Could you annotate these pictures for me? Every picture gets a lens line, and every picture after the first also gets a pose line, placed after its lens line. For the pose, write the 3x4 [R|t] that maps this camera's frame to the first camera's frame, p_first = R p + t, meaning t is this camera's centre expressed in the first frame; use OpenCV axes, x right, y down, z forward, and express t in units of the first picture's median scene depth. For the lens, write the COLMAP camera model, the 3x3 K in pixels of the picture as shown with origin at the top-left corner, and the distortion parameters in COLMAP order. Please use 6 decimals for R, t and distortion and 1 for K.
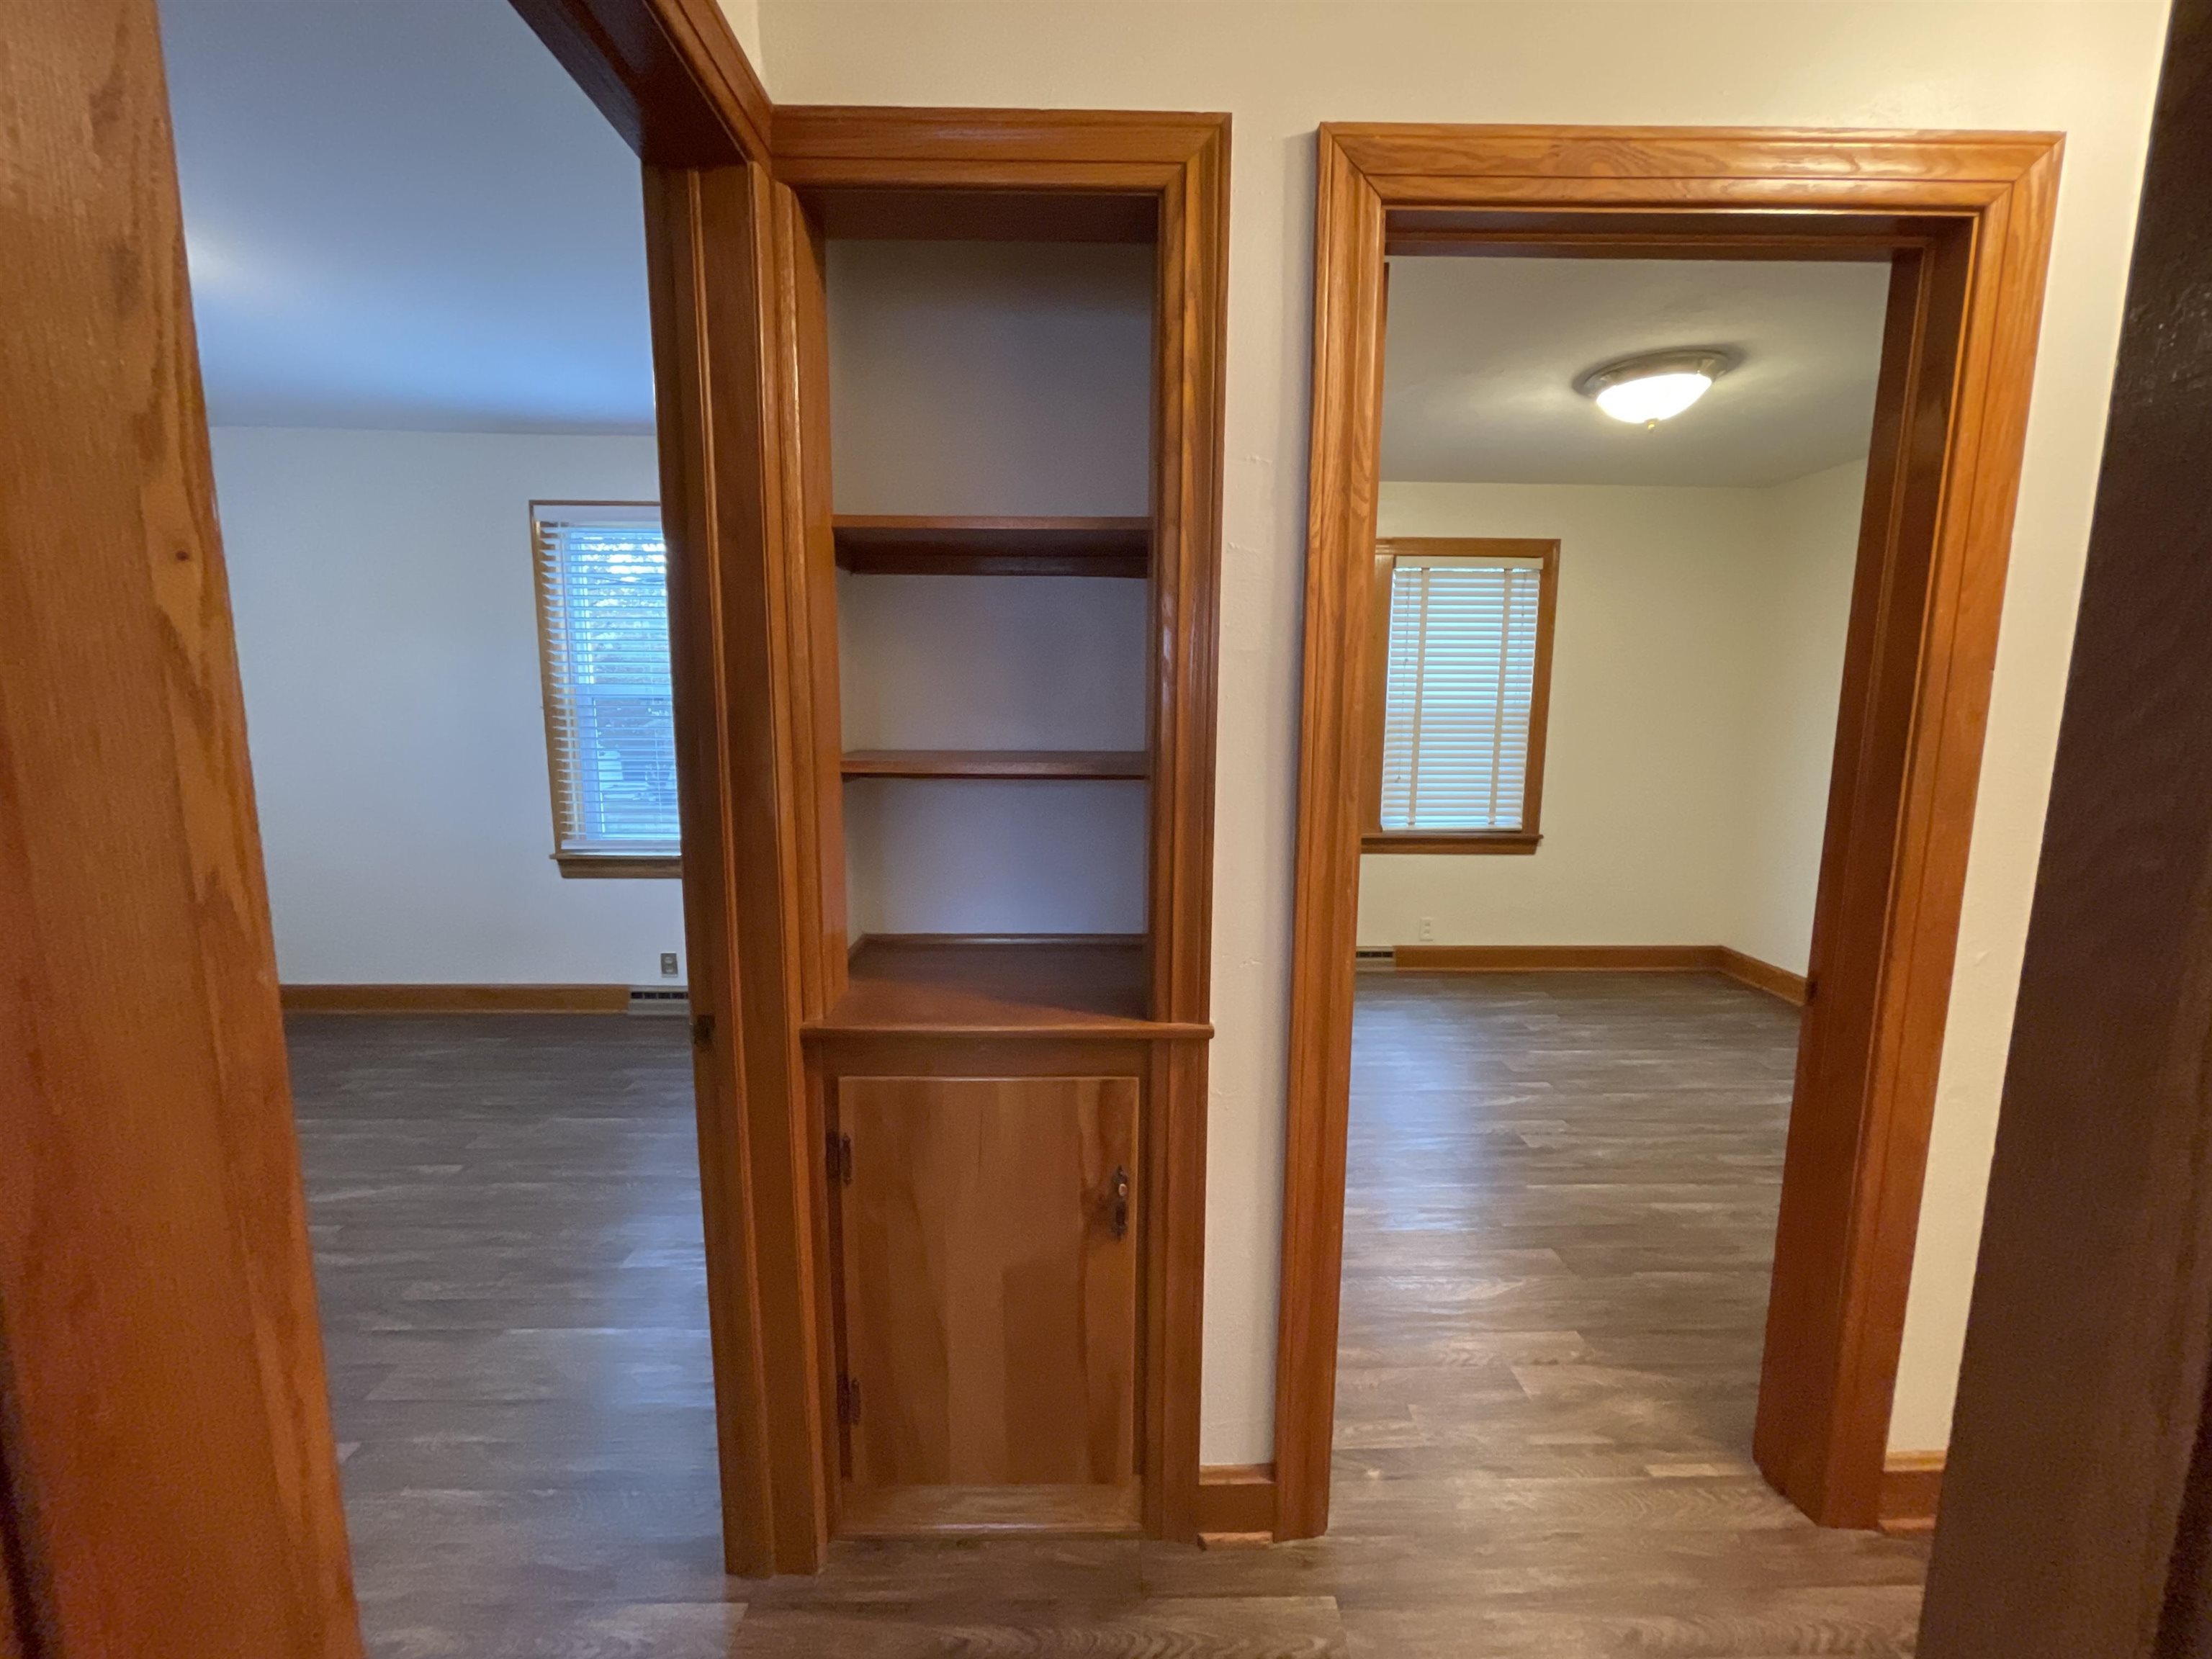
lens RADIAL K [[895.7, 0, 1115.4], [0, 895.7, 824.3], [0, 0, 1]] dist [0.001057, 0.000382]
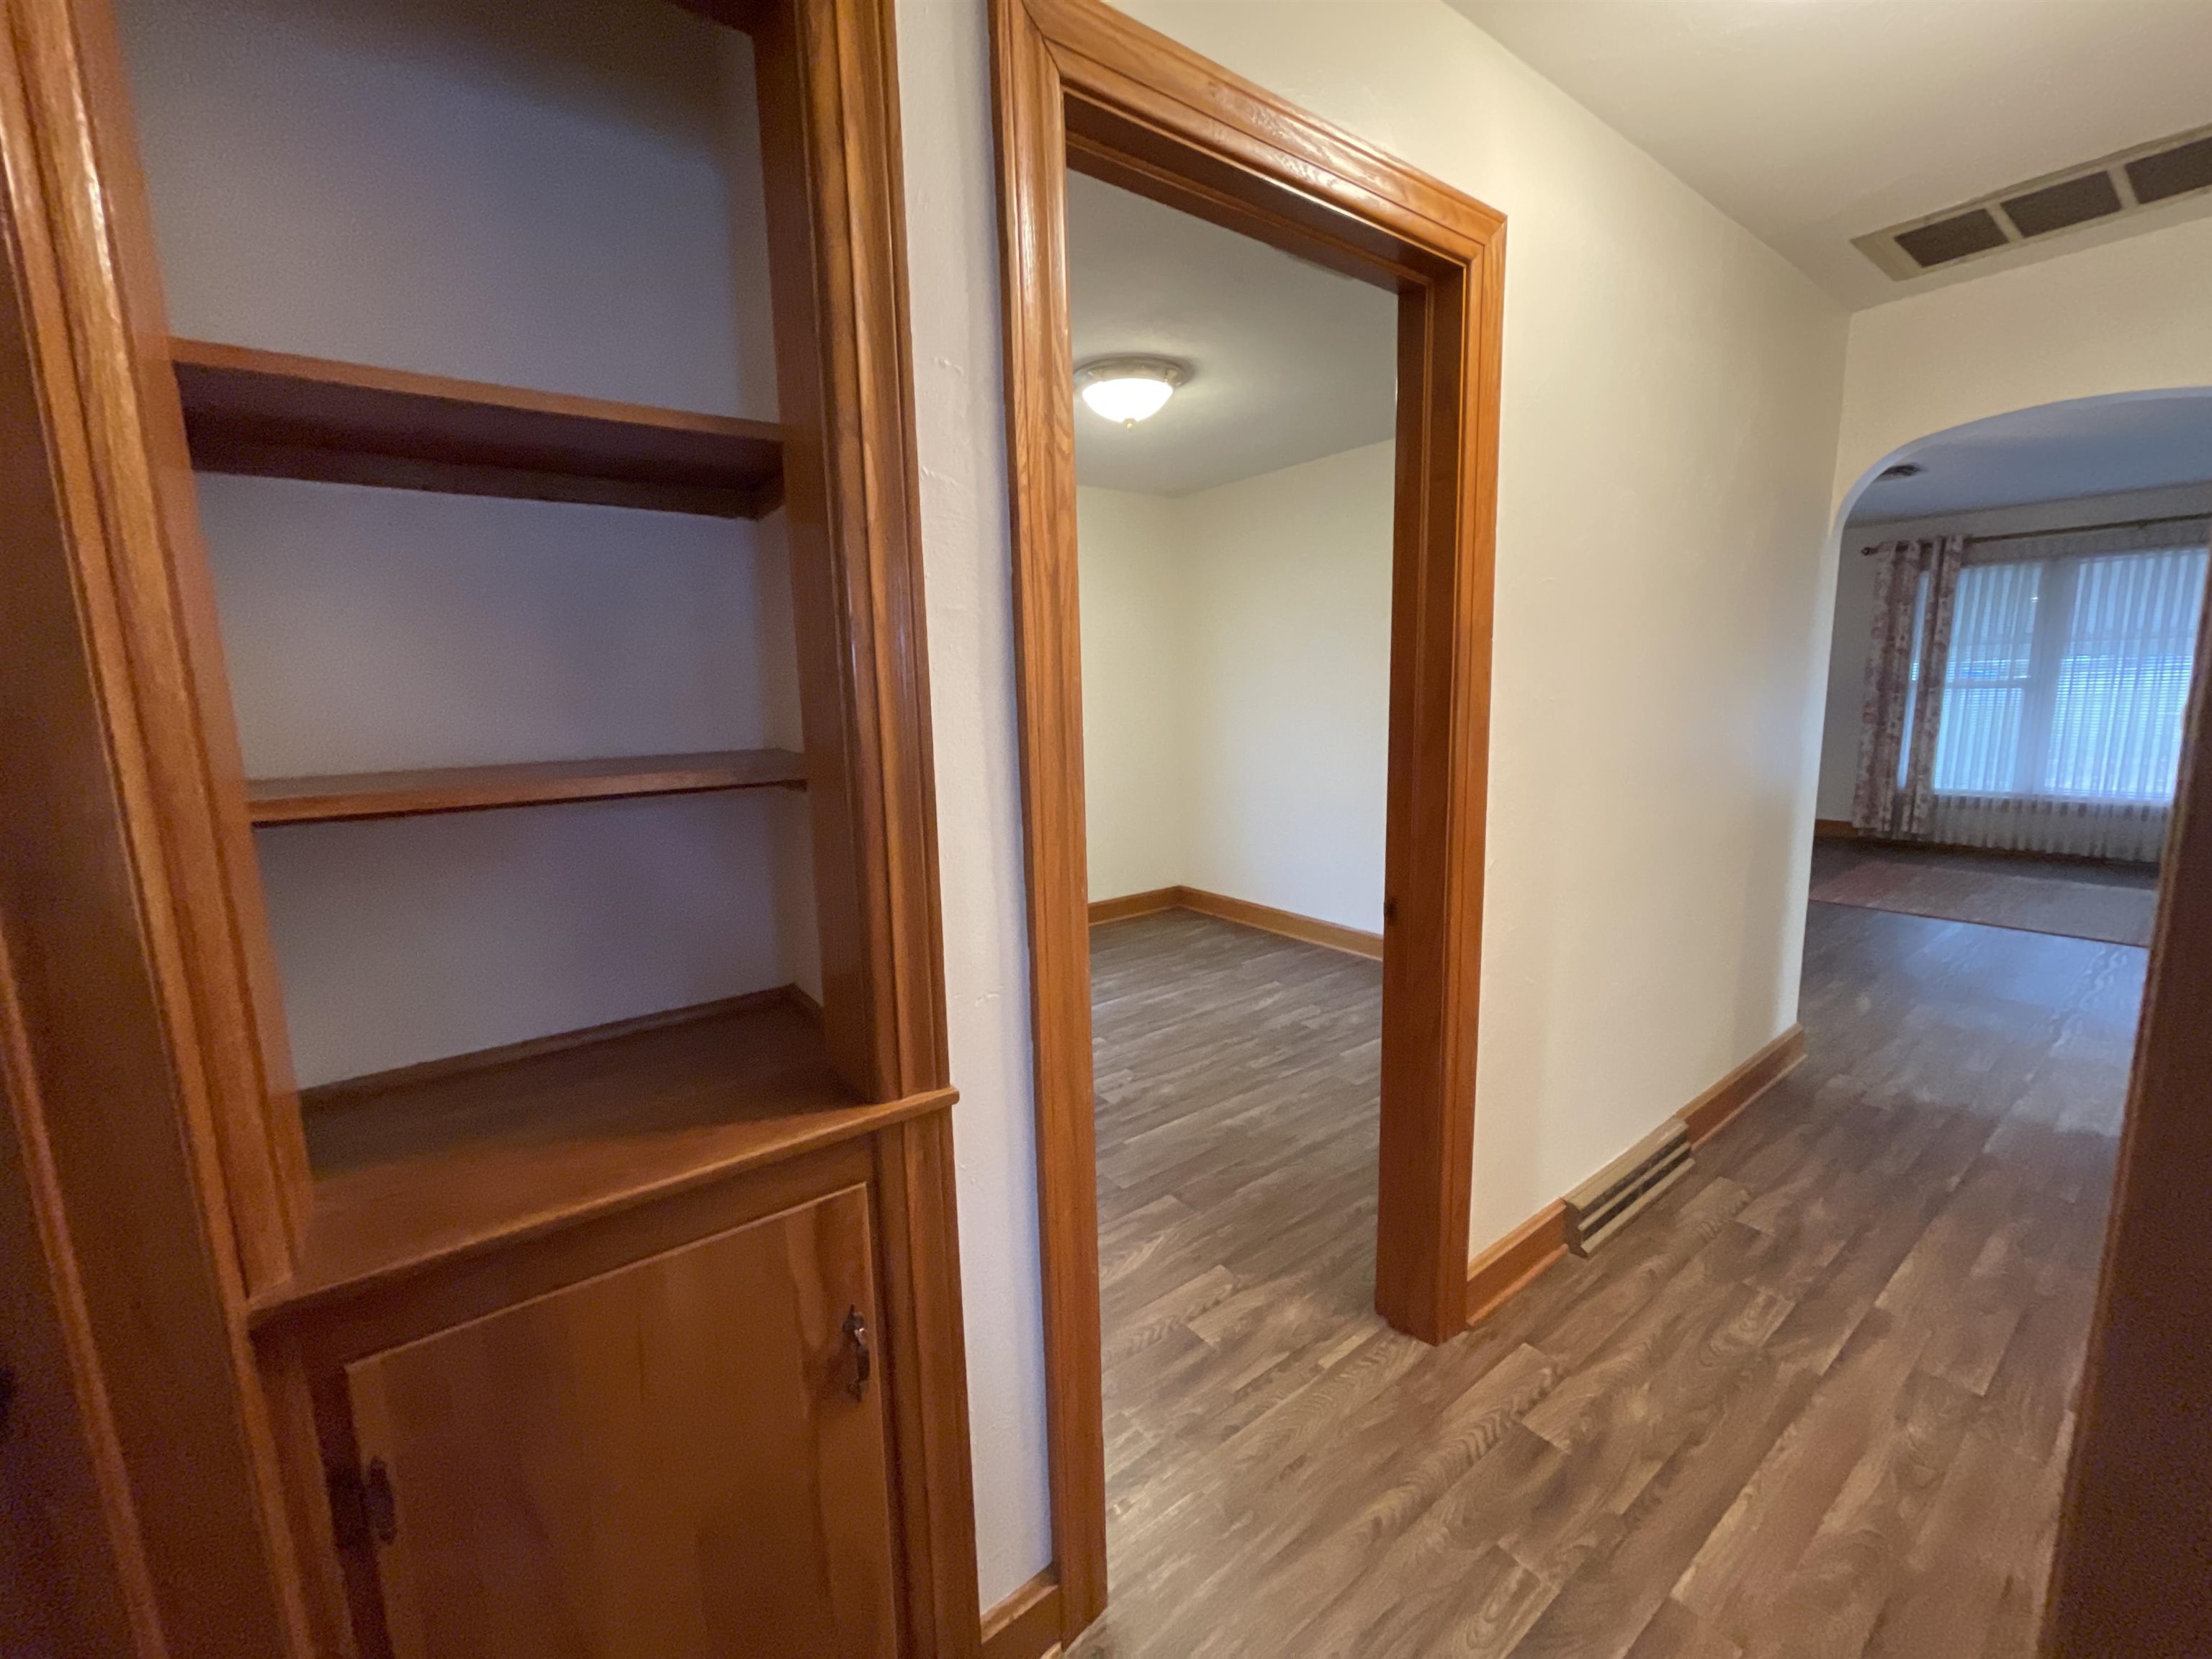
lens RADIAL K [[895.7, 0, 1115.4], [0, 895.7, 824.3], [0, 0, 1]] dist [0.001057, 0.000382]
pose [[0.812945, -0.115445, 0.570783, -0.191182], [0.109045, 0.992993, 0.045531, -0.024572], [-0.572041, 0.025227, 0.819837, 0.250960]]
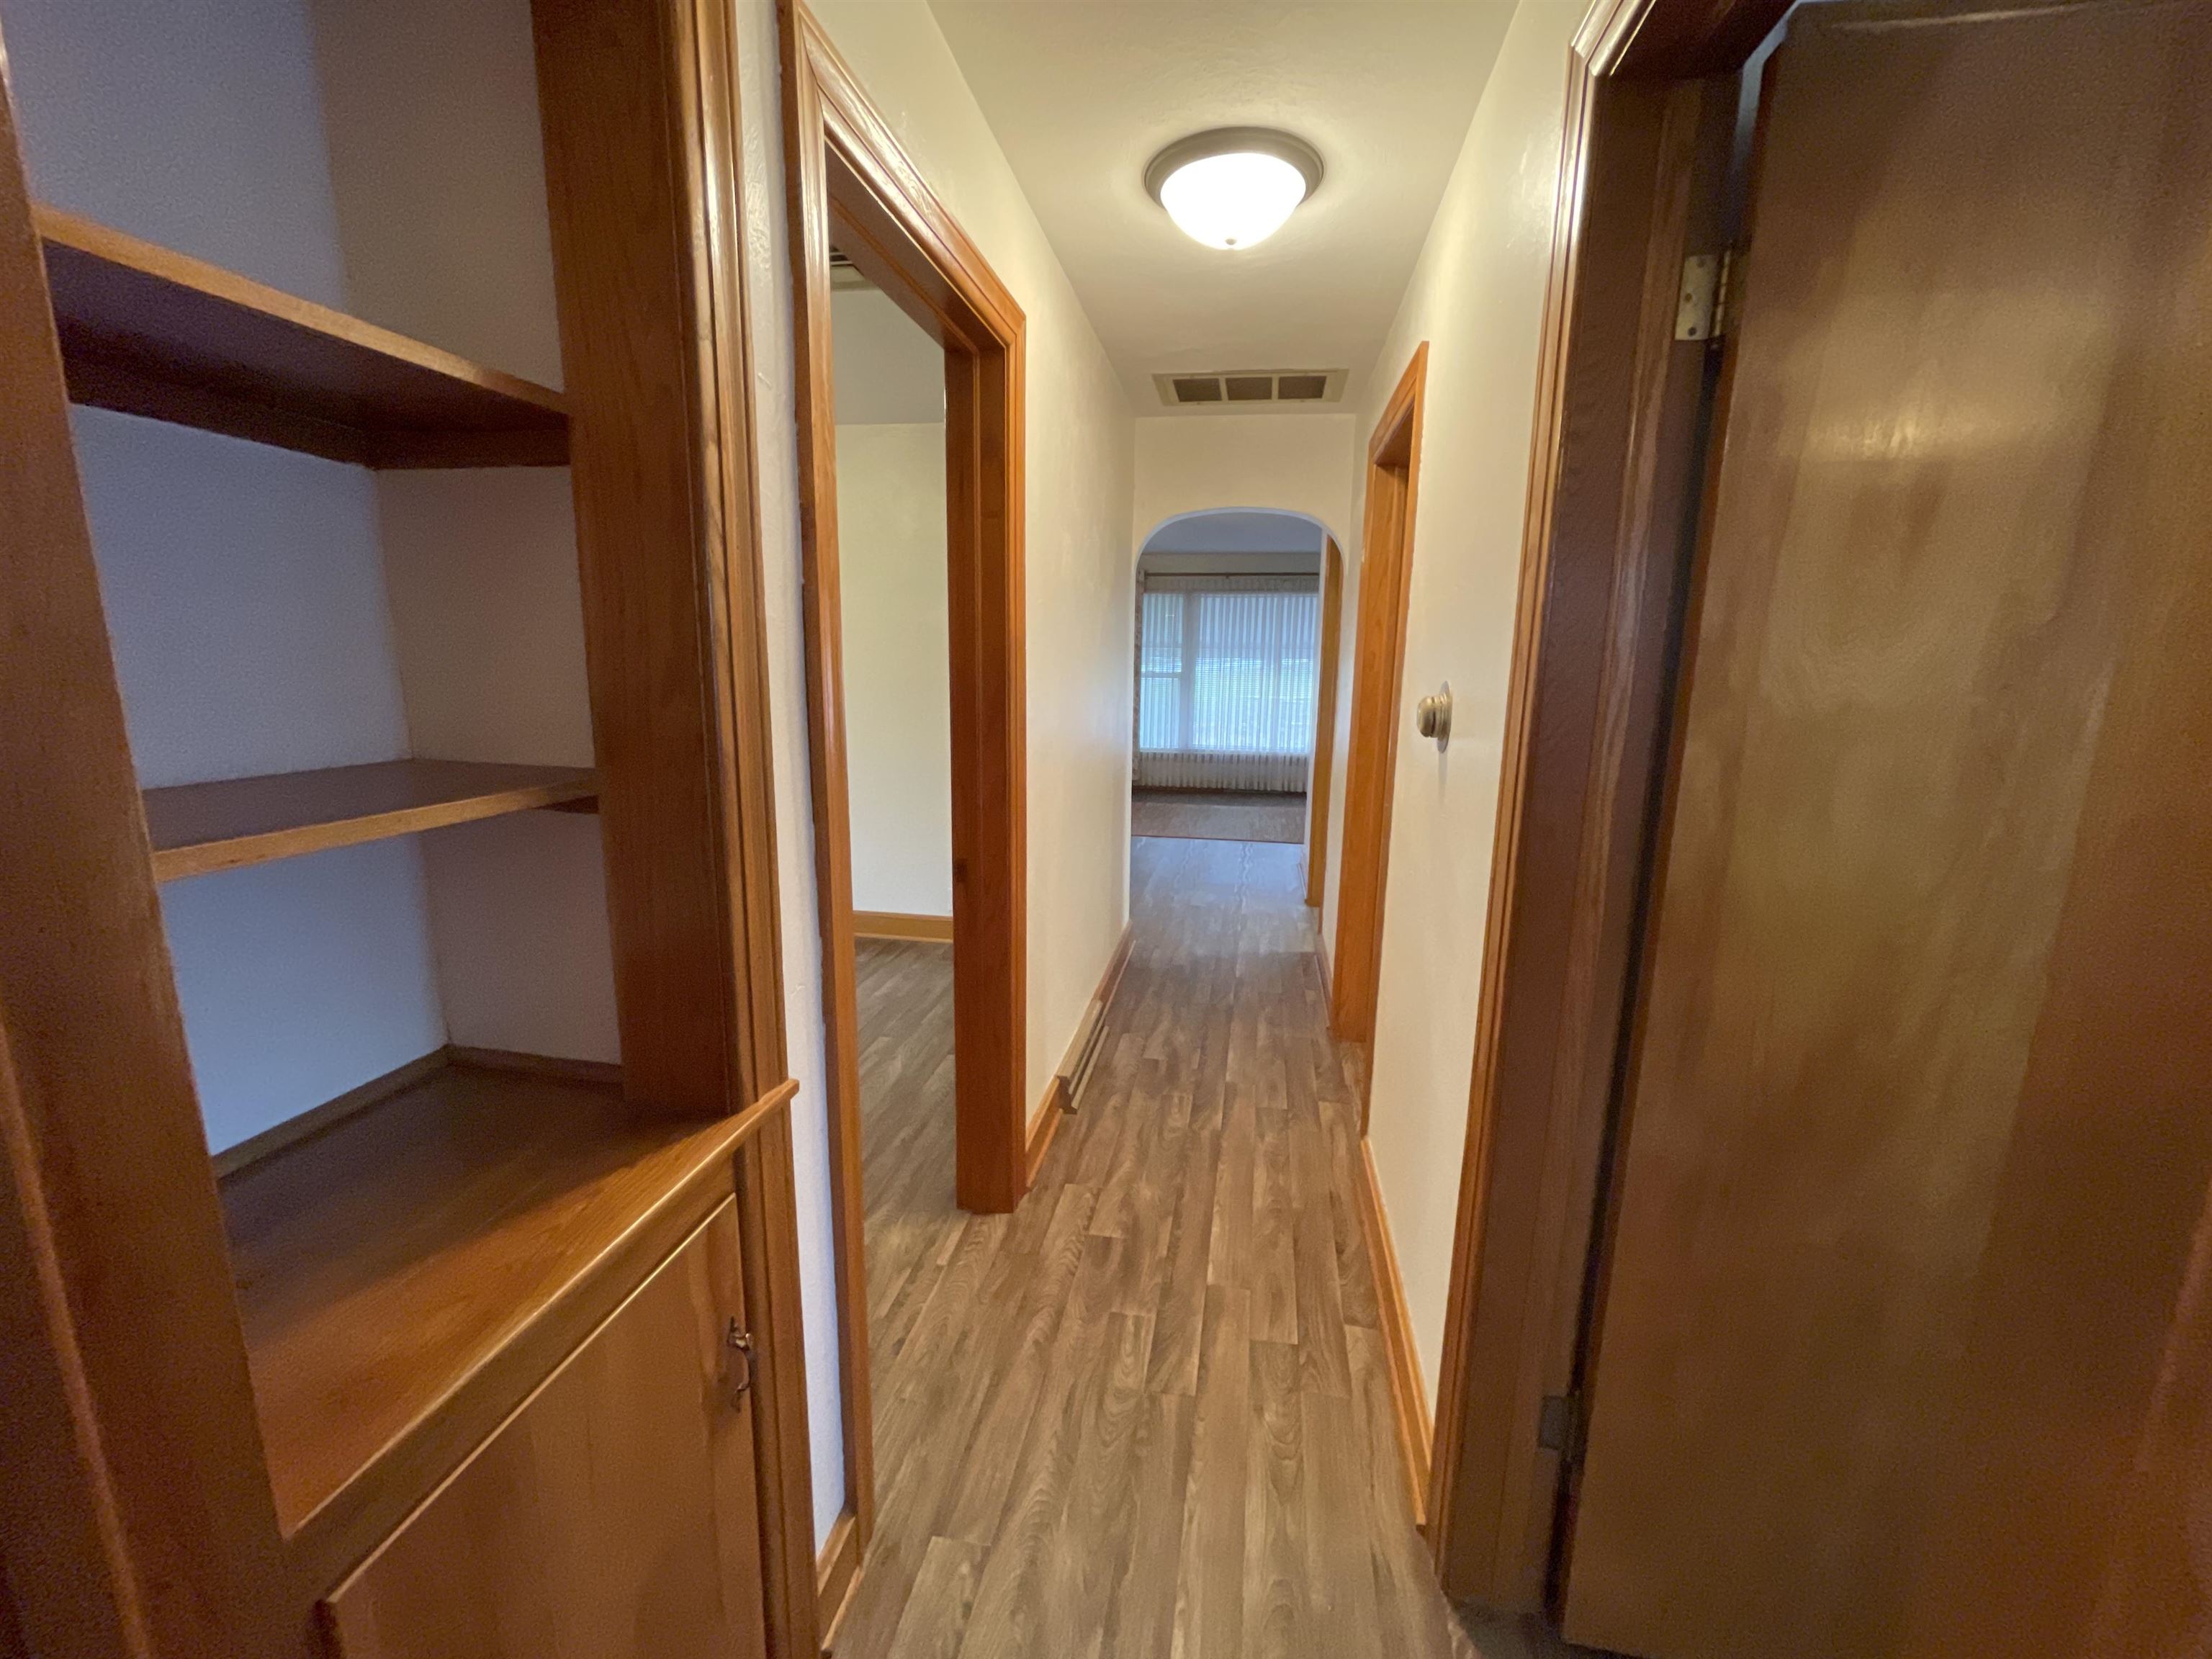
lens RADIAL K [[895.7, 0, 1115.4], [0, 895.7, 824.3], [0, 0, 1]] dist [0.001057, 0.000382]
pose [[0.185099, -0.188085, 0.964553, -0.557218], [0.116717, 0.978774, 0.168460, -0.103554], [-0.975764, 0.081398, 0.203123, 0.499039]]
